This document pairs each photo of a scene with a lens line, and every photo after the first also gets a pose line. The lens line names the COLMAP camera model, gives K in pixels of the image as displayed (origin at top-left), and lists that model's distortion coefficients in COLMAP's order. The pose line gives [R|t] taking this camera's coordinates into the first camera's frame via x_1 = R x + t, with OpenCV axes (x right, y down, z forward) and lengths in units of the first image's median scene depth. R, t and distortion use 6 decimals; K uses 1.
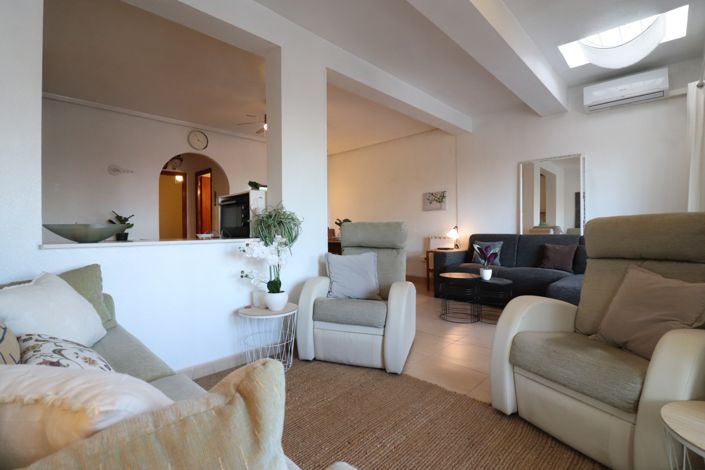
lens RADIAL K [[331.3, 0, 351.7], [0, 331.3, 229.9], [0, 0, 1]] dist [-0.008506, -0.004643]
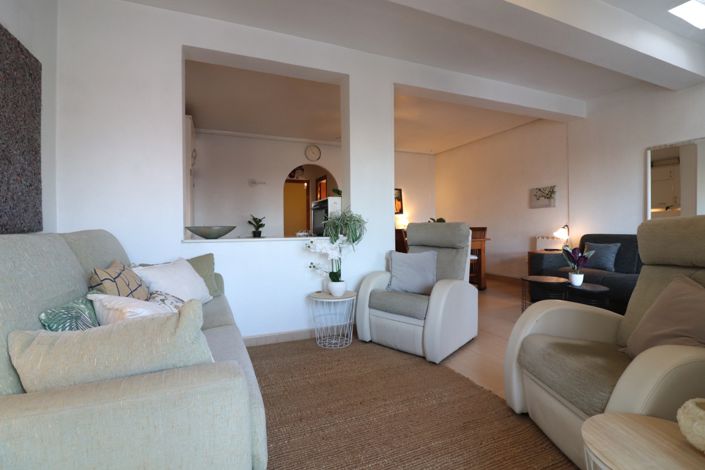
lens RADIAL K [[331.3, 0, 351.3], [0, 331.3, 229.7], [0, 0, 1]] dist [-0.008506, -0.004643]
pose [[0.920678, 0.003712, -0.390306, 0.238542], [-0.000493, 0.999965, 0.008347, -0.010087], [0.390324, -0.007493, 0.920647, -0.083122]]
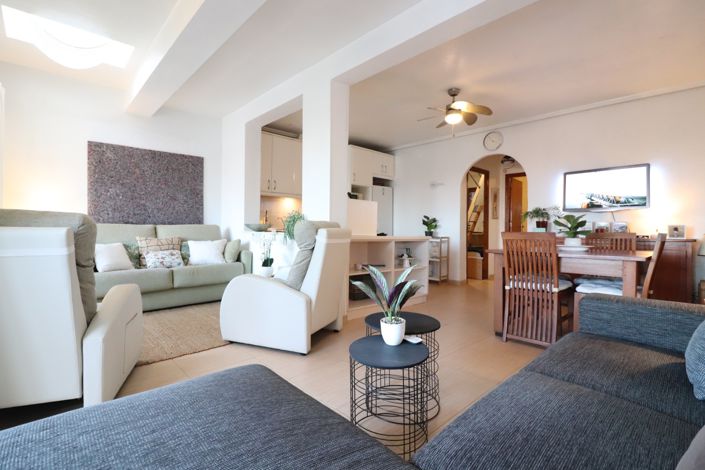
lens RADIAL K [[331.3, 0, 354.7], [0, 331.3, 229.9], [0, 0, 1]] dist [-0.008506, -0.004643]
pose [[-0.053176, 0.013672, -0.998492, 1.072902], [-0.017004, 0.999749, 0.014595, -0.014721], [0.998440, 0.017754, -0.052930, 1.208858]]
